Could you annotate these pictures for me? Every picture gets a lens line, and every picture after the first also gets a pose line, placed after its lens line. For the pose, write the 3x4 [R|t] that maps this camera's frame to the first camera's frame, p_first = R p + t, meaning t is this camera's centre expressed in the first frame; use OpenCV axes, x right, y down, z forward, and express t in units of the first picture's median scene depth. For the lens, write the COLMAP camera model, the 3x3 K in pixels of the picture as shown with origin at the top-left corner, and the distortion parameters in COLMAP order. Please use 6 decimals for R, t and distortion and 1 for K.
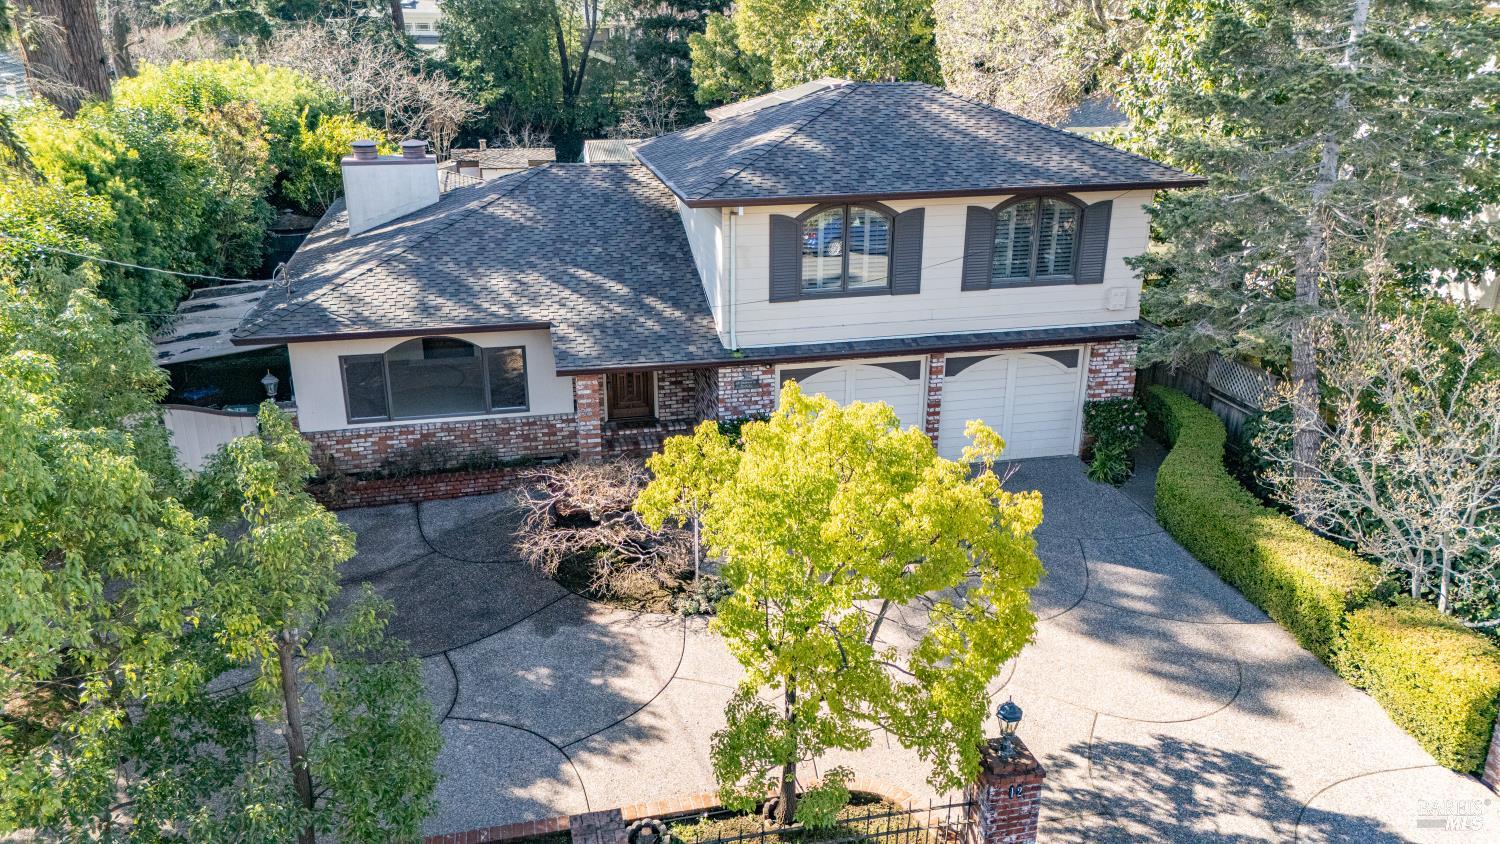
lens RADIAL K [[1104.1, 0, 750.0], [0, 1104.1, 422.0], [0, 0, 1]] dist [0.005929, 0.000854]
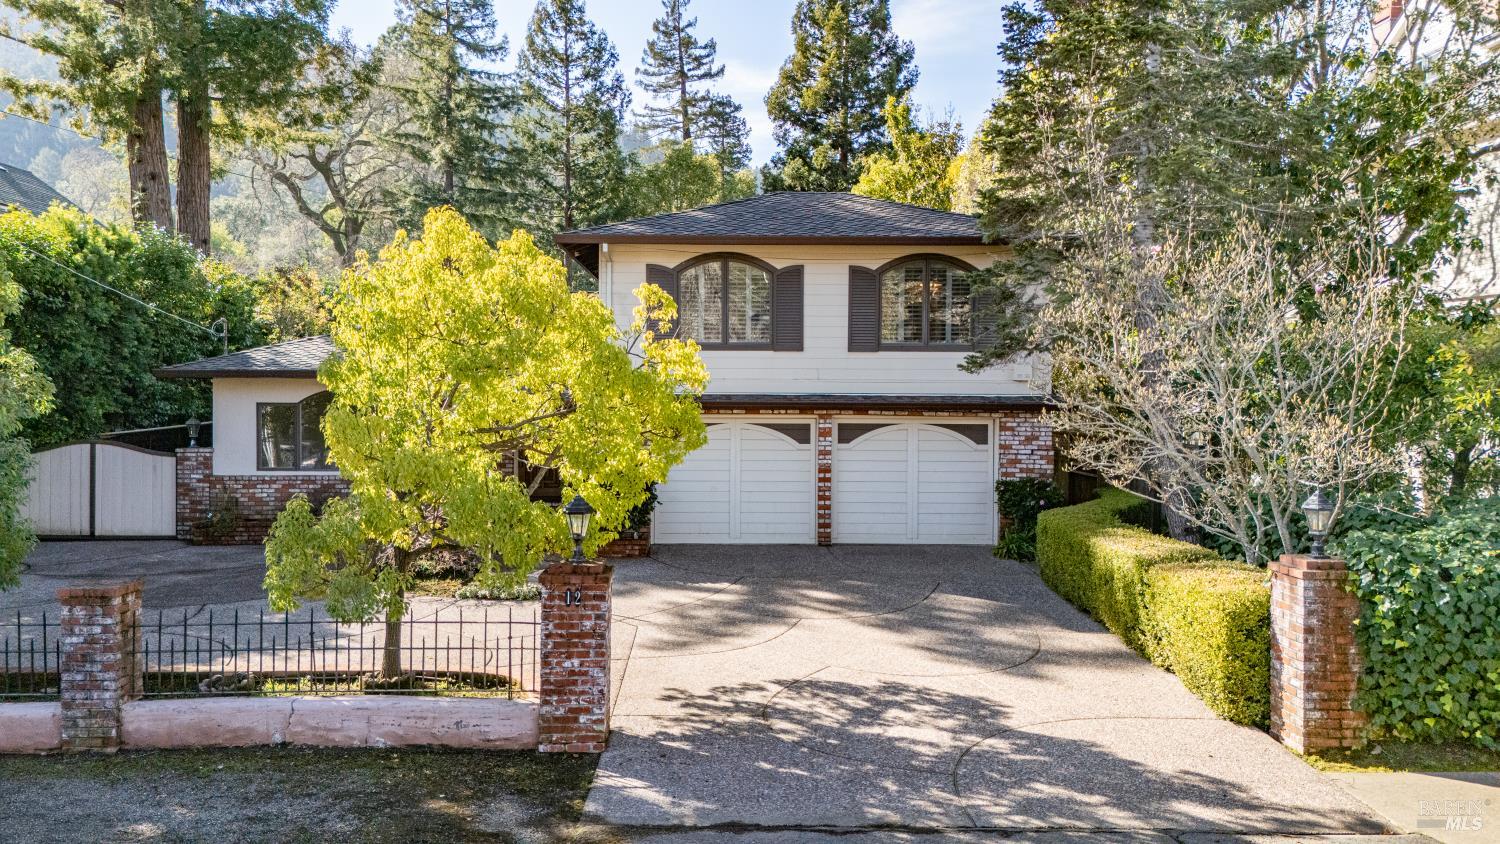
lens RADIAL K [[1090.0, 0, 750.0], [0, 1090.0, 422.0], [0, 0, 1]] dist [0.078153, -0.085946]
pose [[0.983291, 0.011146, -0.181700, 0.288621], [-0.065989, 0.952061, -0.298706, 0.243912], [0.169660, 0.305705, 0.936888, 0.091361]]
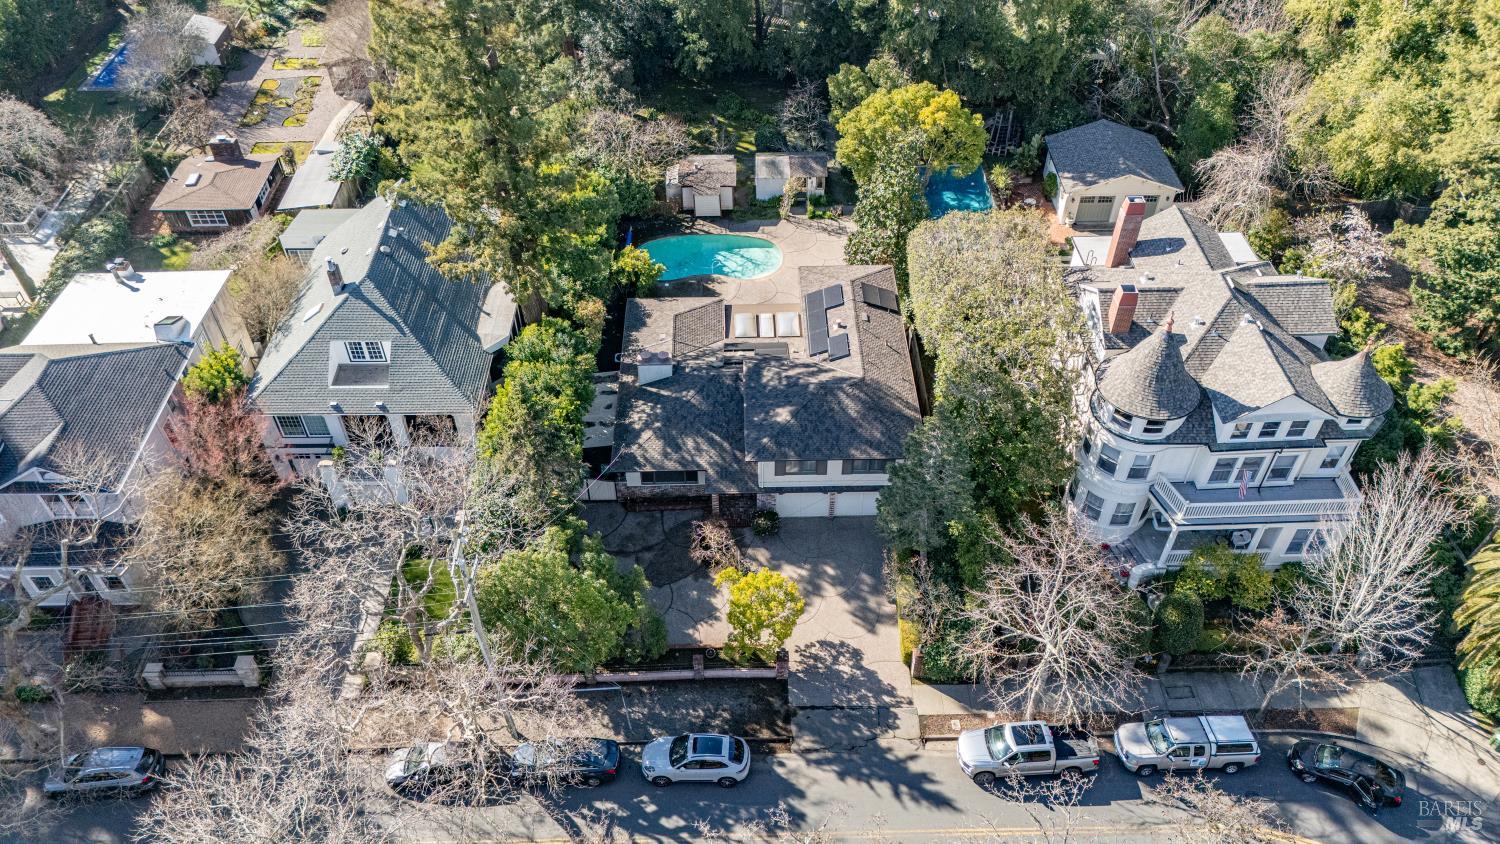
lens RADIAL K [[1090.0, 0, 750.0], [0, 1090.0, 422.0], [0, 0, 1]] dist [0.078153, -0.085946]
pose [[0.982461, 0.133537, -0.130144, 0.314919], [-0.063320, 0.895399, 0.440740, -1.496861], [0.175386, -0.424769, 0.888150, -1.566027]]
